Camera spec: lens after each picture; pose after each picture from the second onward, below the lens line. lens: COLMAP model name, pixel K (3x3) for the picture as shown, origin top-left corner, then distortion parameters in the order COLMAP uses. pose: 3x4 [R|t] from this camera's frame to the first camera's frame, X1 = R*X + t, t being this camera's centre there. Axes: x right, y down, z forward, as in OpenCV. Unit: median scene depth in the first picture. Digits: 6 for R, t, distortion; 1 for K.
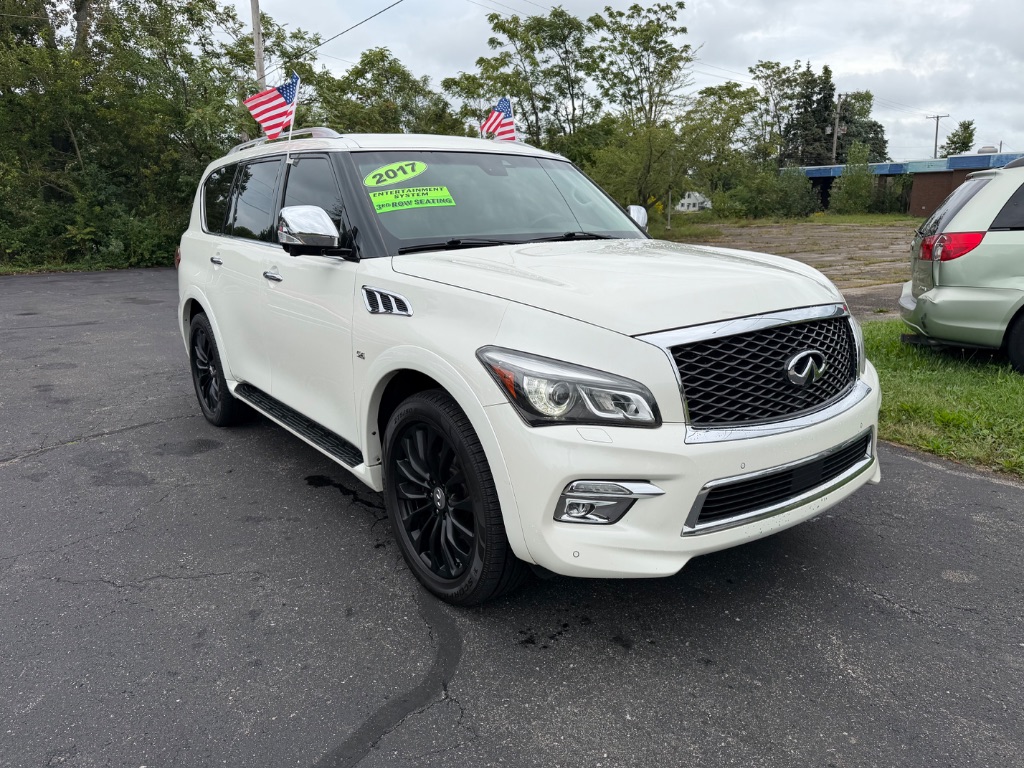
lens RADIAL K [[720.8, 0, 508.1], [0, 720.8, 383.2], [0, 0, 1]] dist [0.022121, -0.025044]
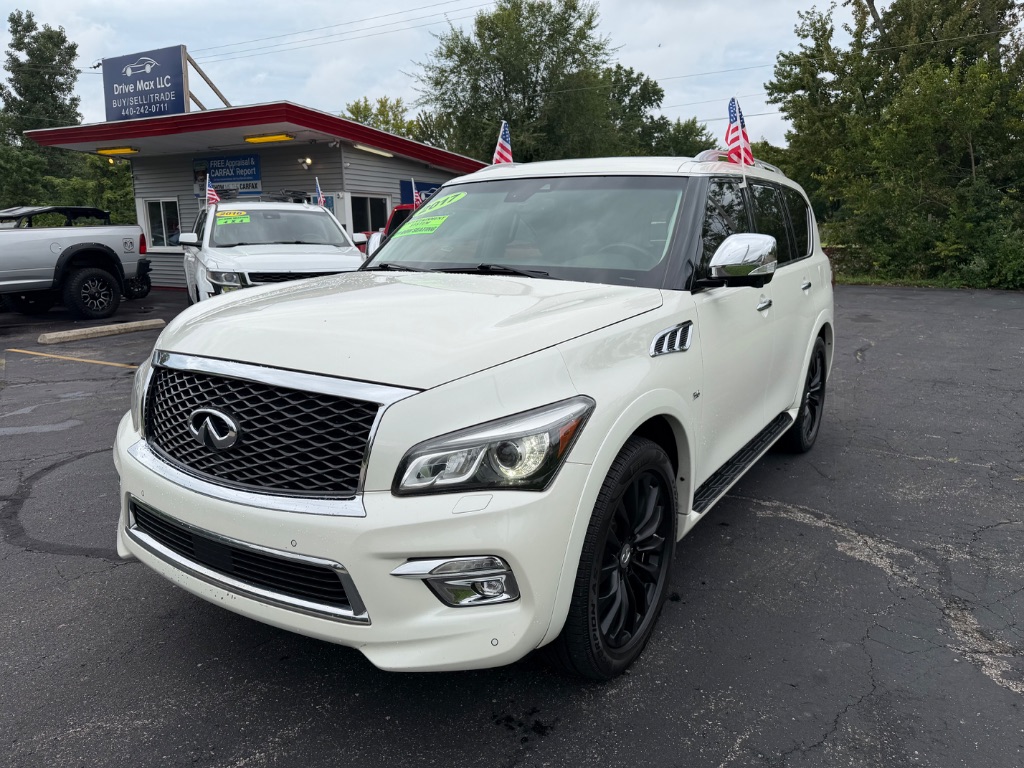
lens RADIAL K [[720.8, 0, 517.1], [0, 720.8, 385.9], [0, 0, 1]] dist [0.022121, -0.025044]
pose [[0.354711, 0.208277, -0.911483, 0.070879], [-0.222010, 0.965754, 0.134281, -0.014378], [0.908236, 0.154727, 0.388803, 0.052996]]
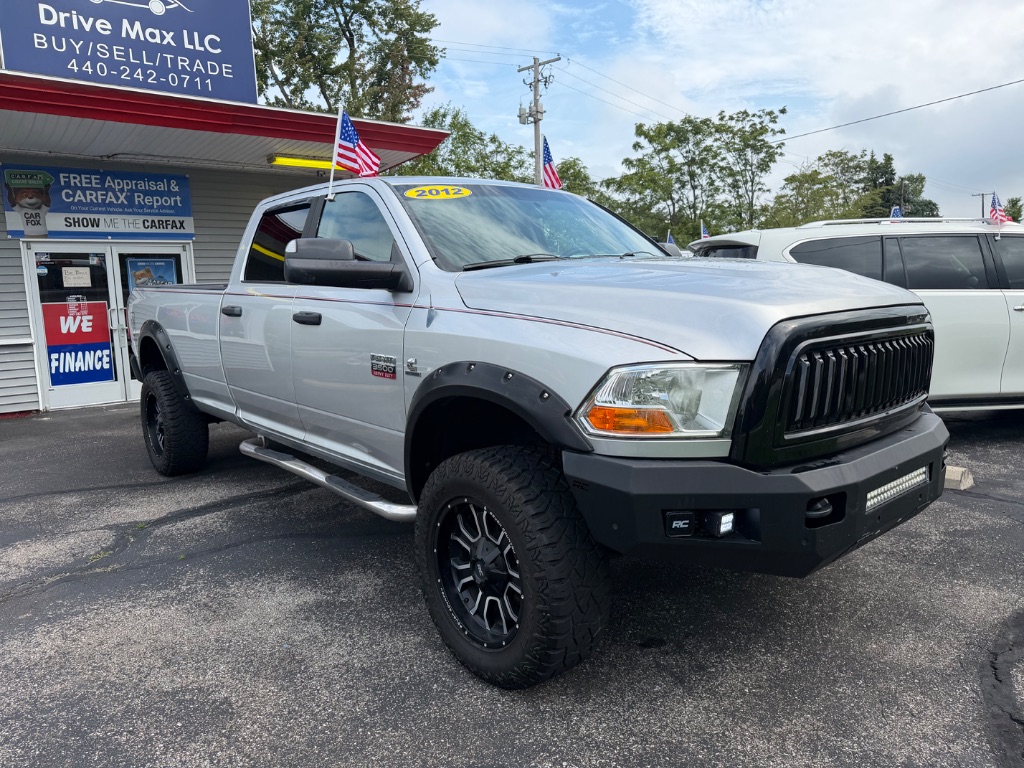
lens RADIAL K [[720.8, 0, 508.9], [0, 720.8, 392.9], [0, 0, 1]] dist [0.022121, -0.025044]
pose [[0.999667, -0.019745, -0.016619, -0.201419], [0.018132, 0.995574, -0.092217, 0.037987], [0.018366, 0.091885, 0.995600, -0.145100]]
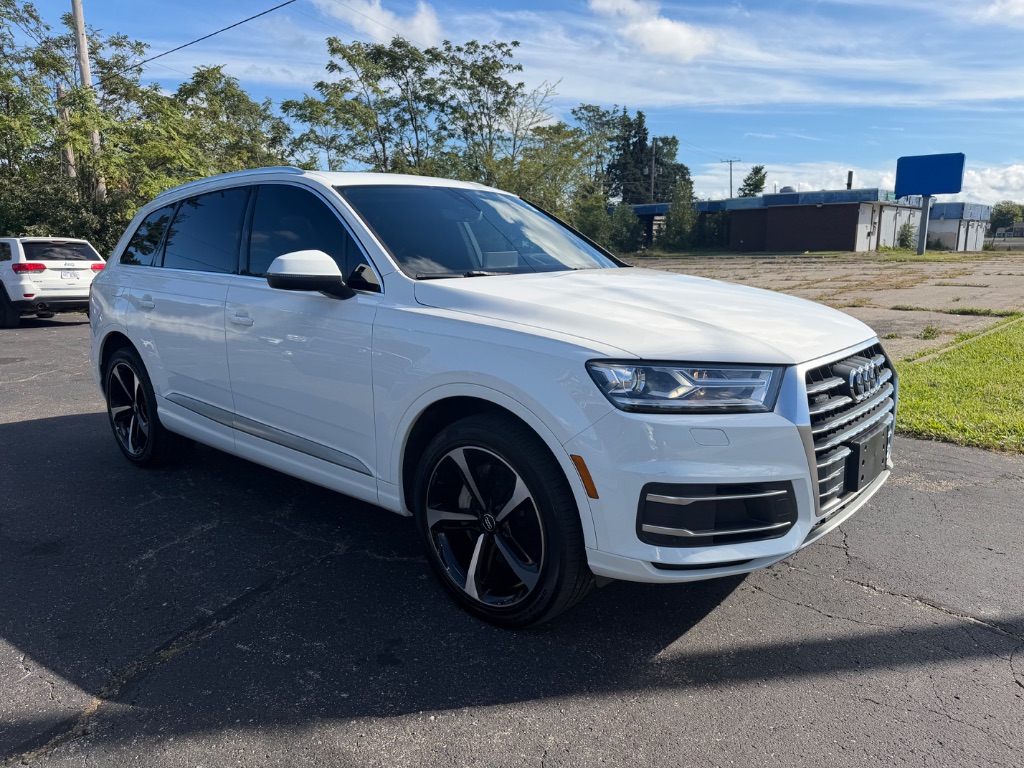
lens RADIAL K [[727.6, 0, 507.3], [0, 727.6, 392.1], [0, 0, 1]] dist [0.010653, -0.019614]
pose [[0.966939, -0.055491, 0.248897, -0.054443], [0.065848, 0.997268, -0.033473, -0.005821], [-0.246359, 0.048756, 0.967951, 0.047892]]
